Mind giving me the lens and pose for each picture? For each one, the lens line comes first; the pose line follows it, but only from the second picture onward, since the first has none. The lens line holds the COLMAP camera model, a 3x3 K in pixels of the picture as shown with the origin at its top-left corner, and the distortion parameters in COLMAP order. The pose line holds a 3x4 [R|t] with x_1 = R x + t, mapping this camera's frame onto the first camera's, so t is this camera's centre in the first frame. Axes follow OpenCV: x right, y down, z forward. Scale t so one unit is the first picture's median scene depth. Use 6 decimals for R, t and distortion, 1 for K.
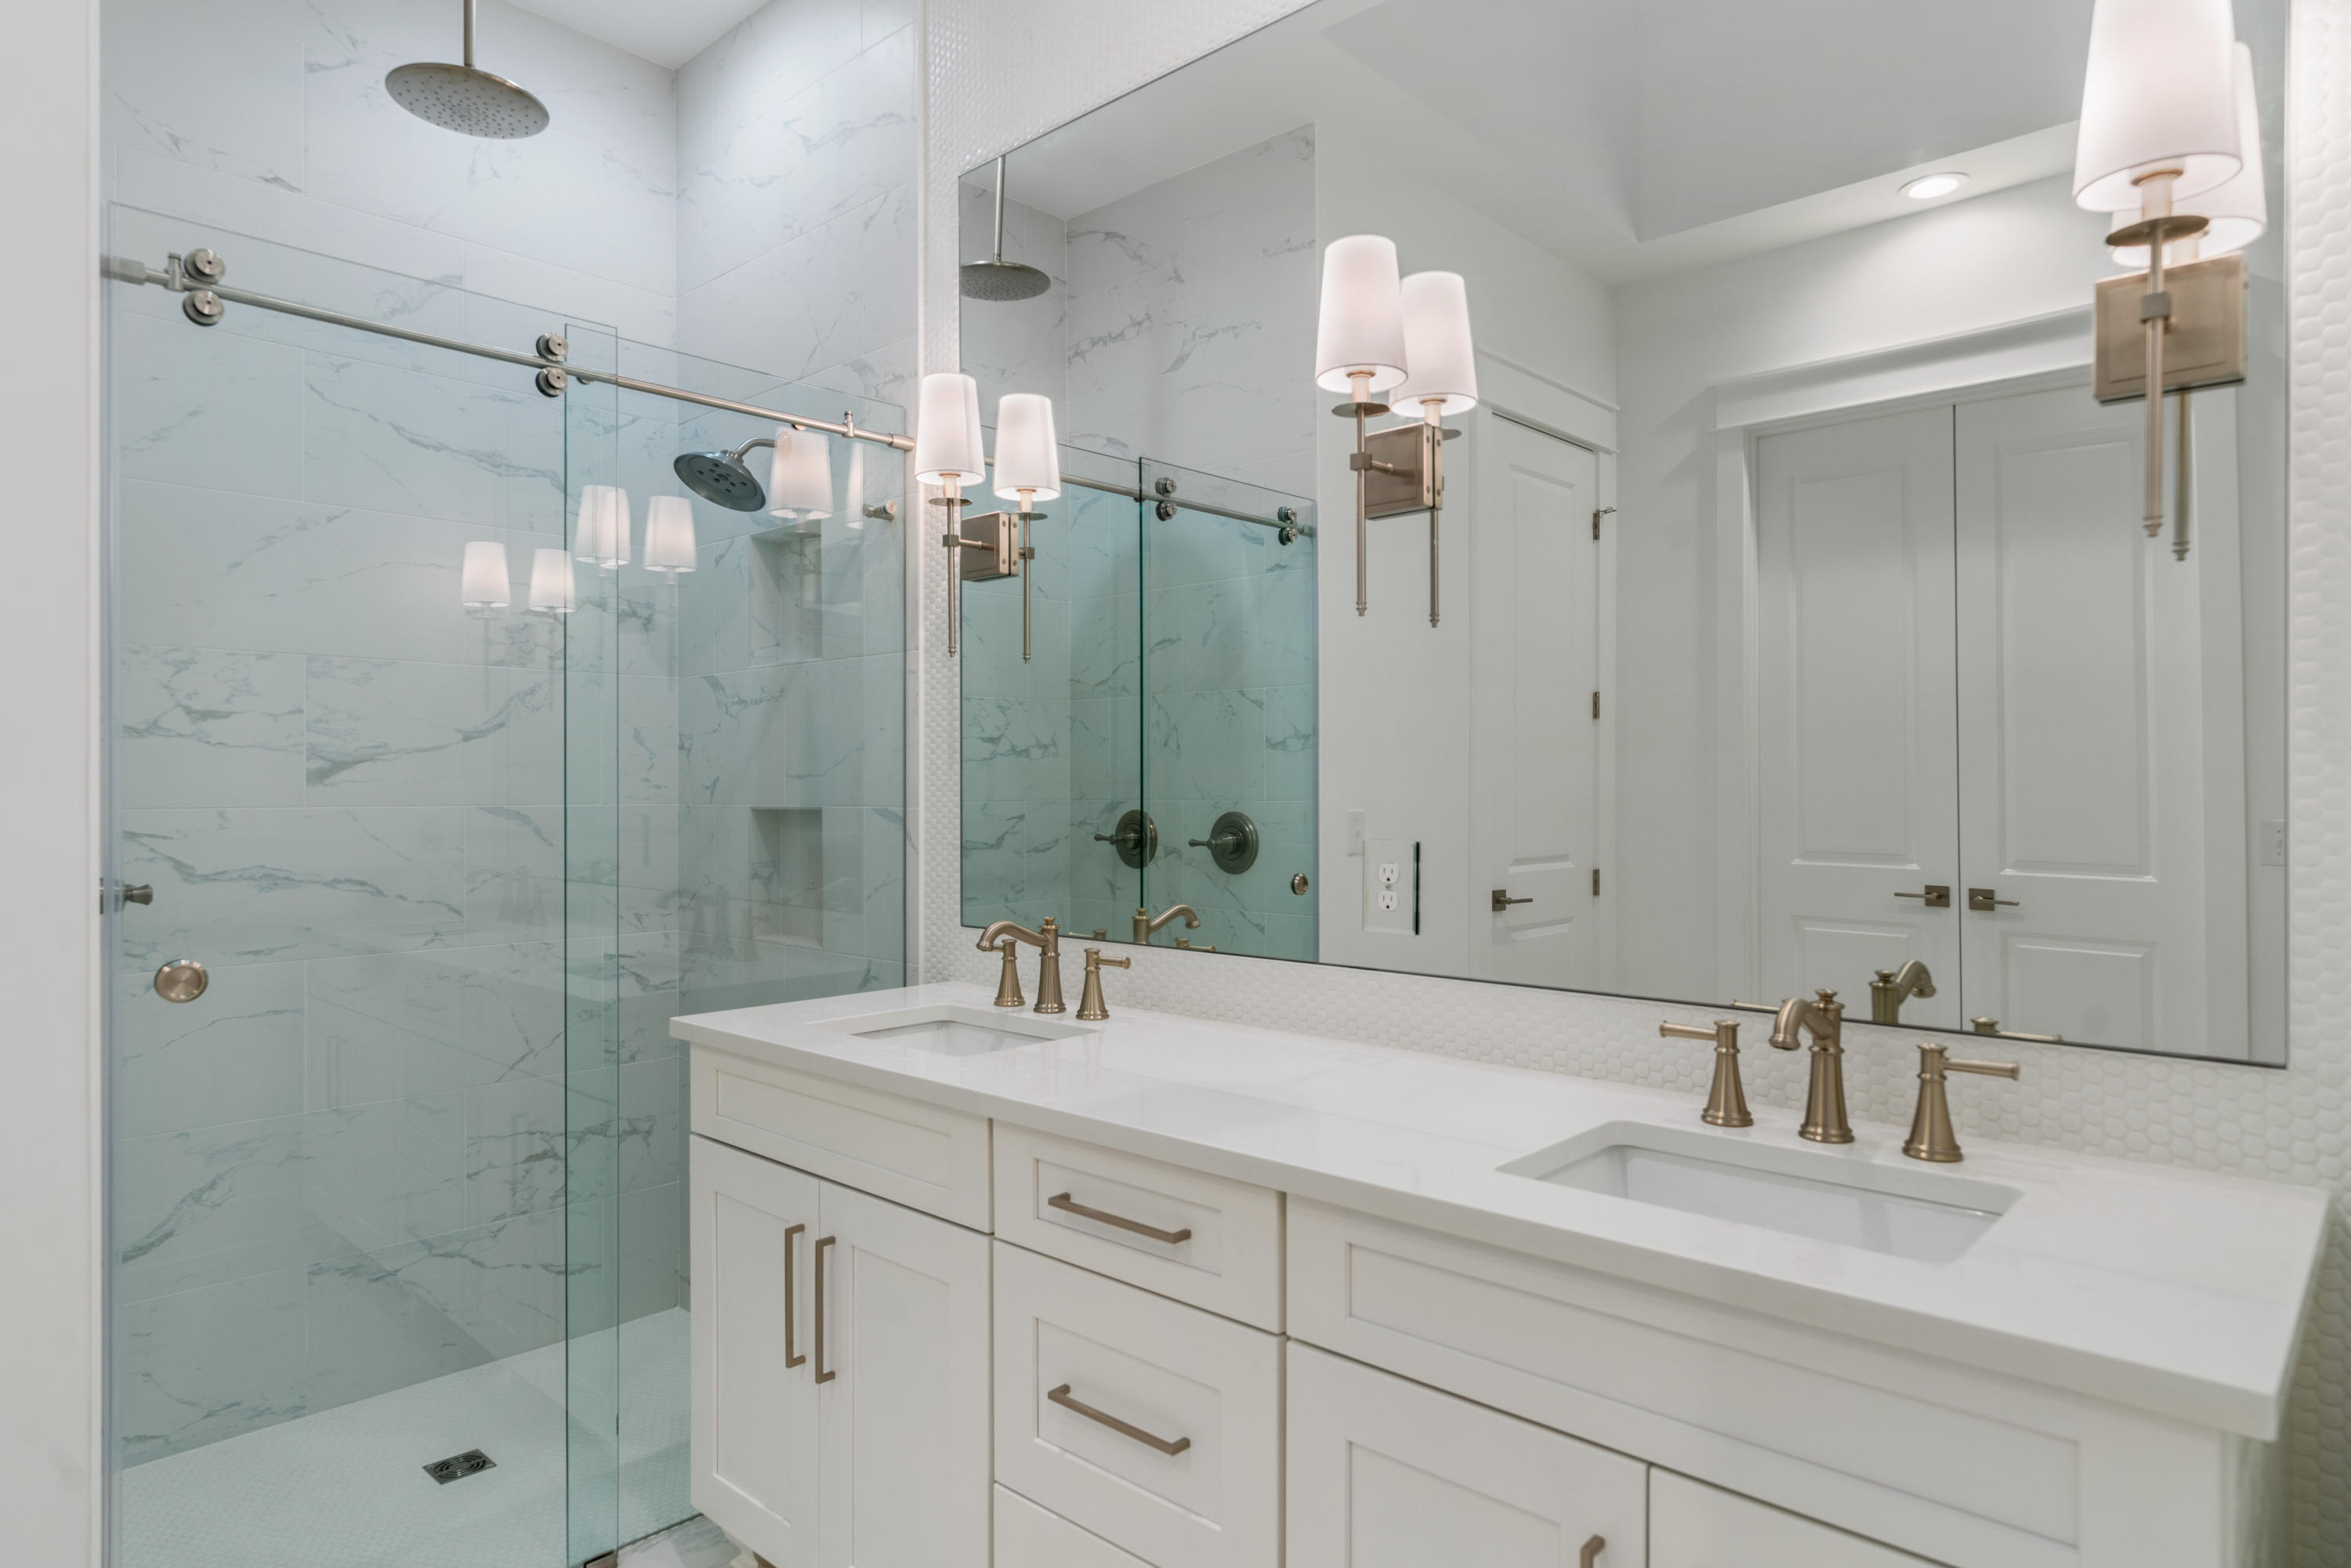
lens RADIAL K [[1358.7, 0, 1174.1], [0, 1358.7, 794.7], [0, 0, 1]] dist [-0.003449, 0.001794]
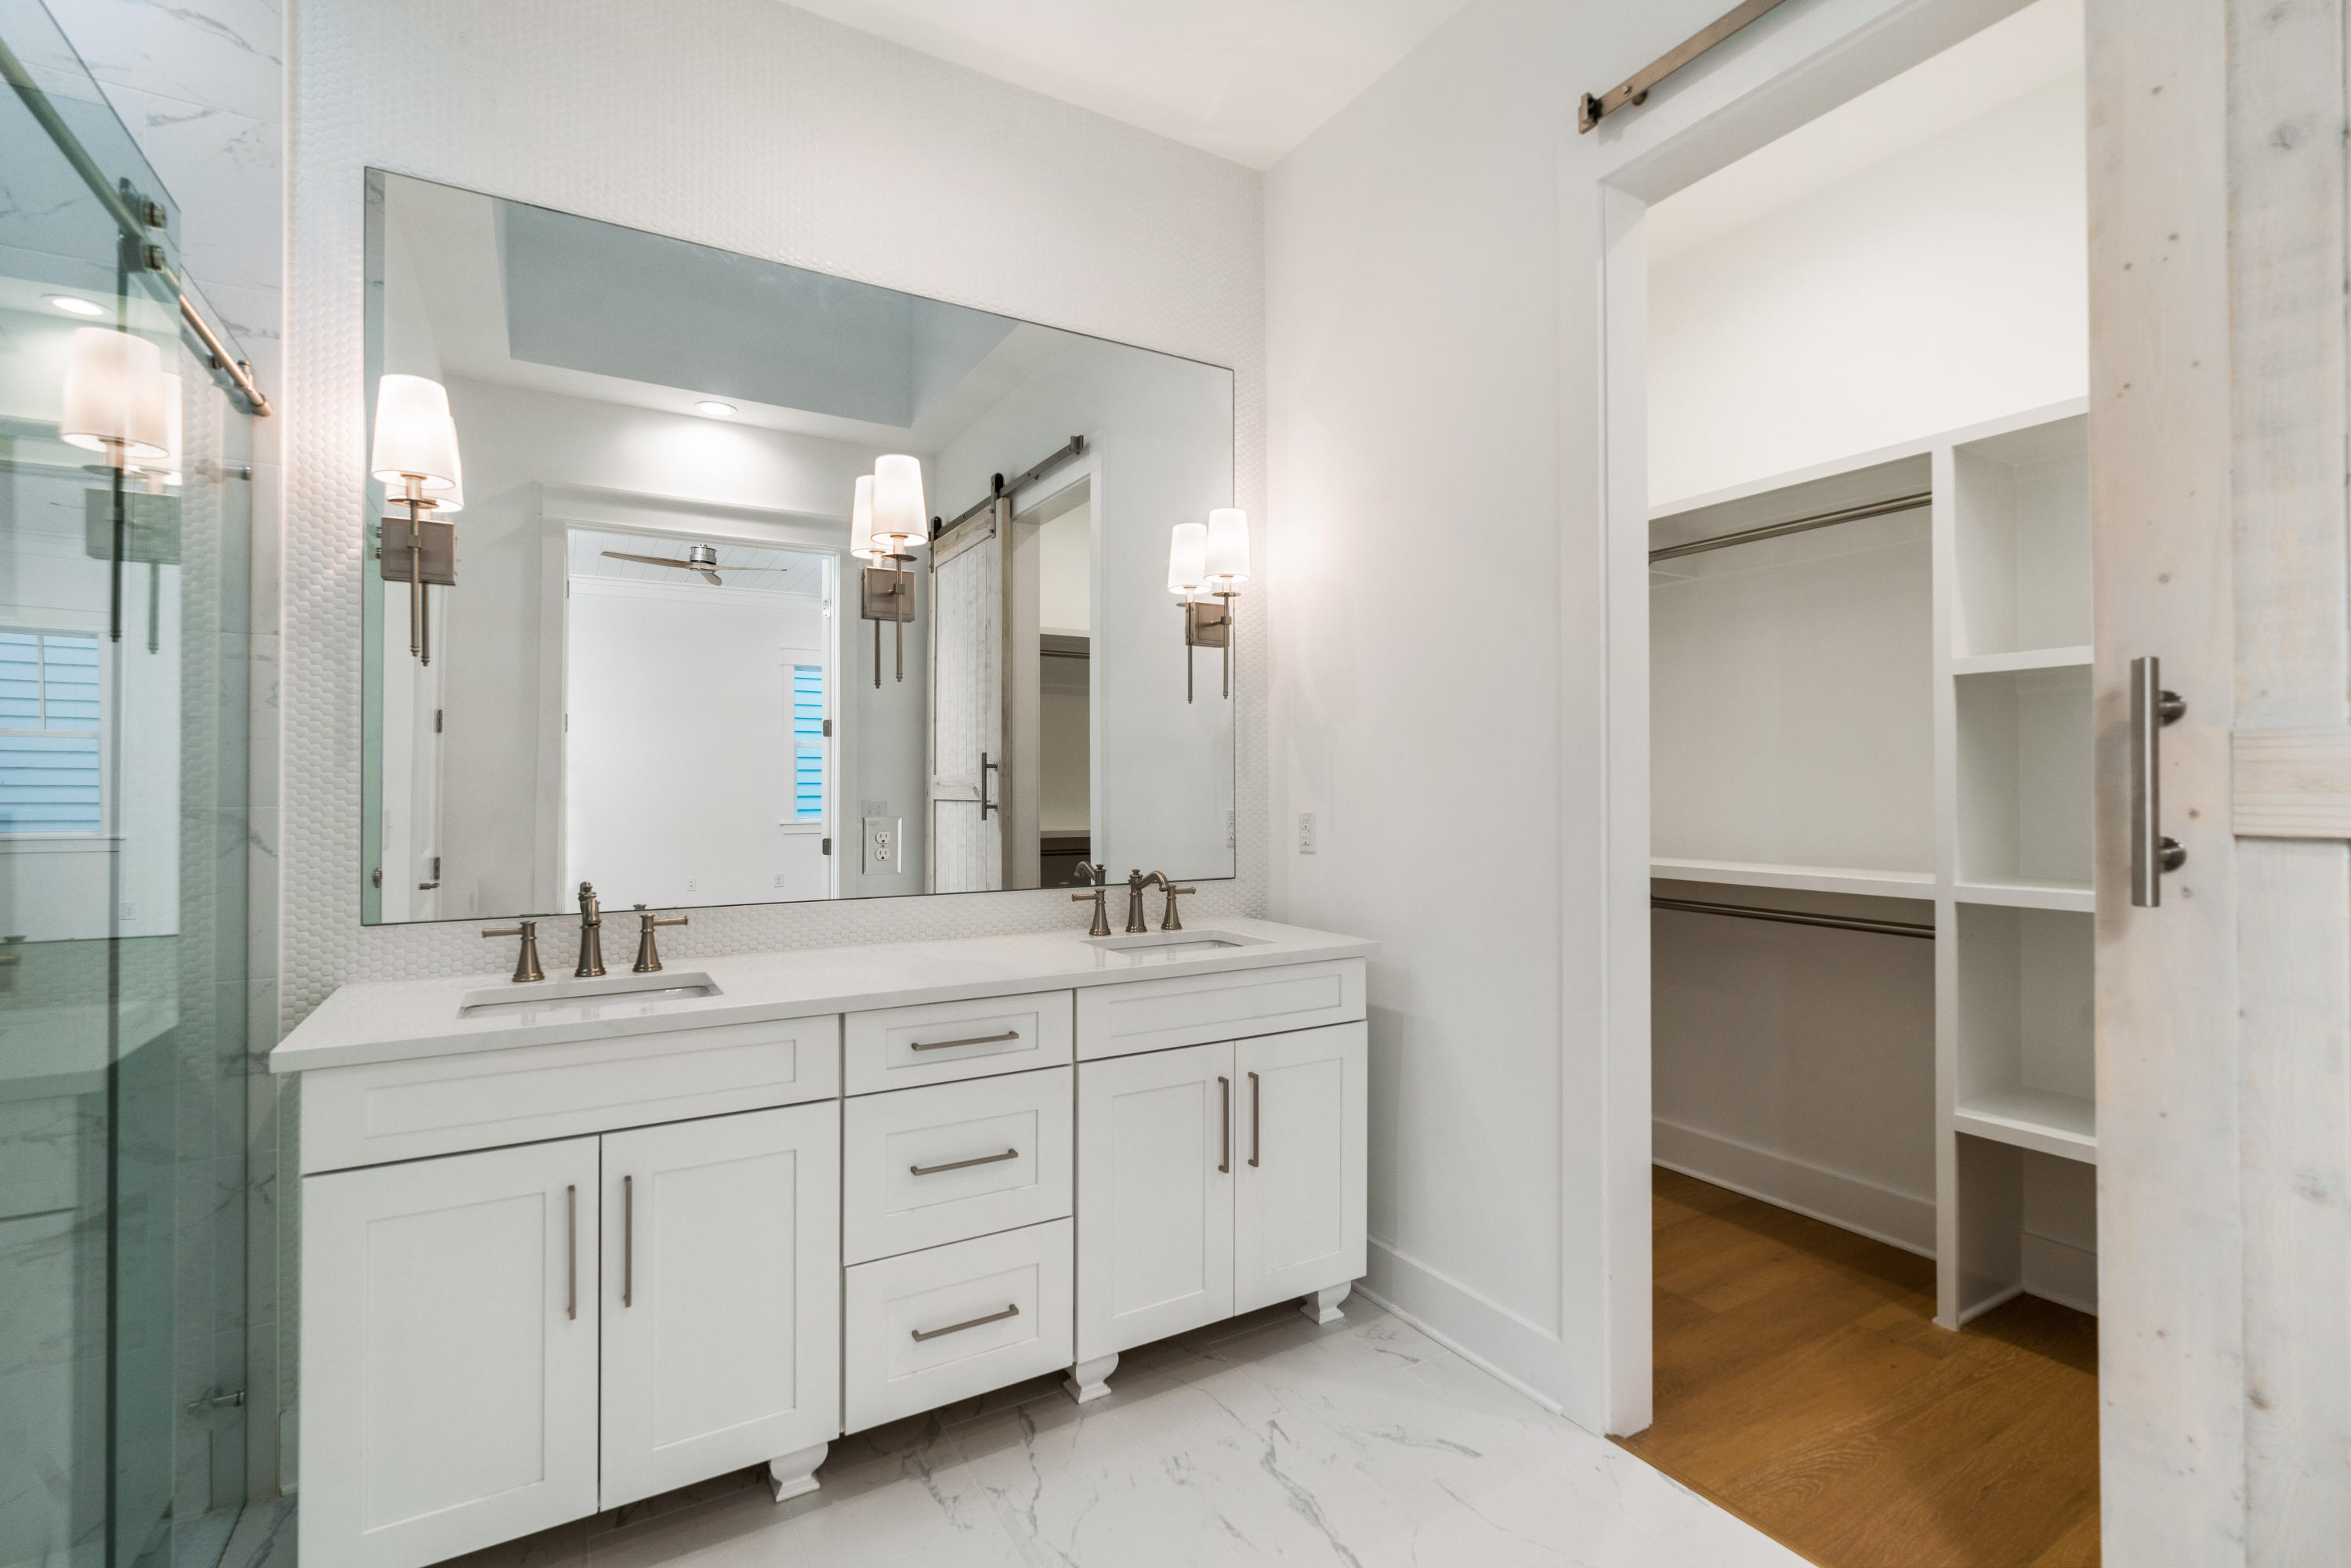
lens RADIAL K [[1058.5, 0, 1166.0], [0, 1058.5, 783.7], [0, 0, 1]] dist [-0.009413, 0.003041]
pose [[0.294279, 0.007444, 0.955691, -0.684579], [0.007268, 0.999923, -0.010026, 0.005573], [-0.955692, 0.009897, 0.294202, 0.212939]]
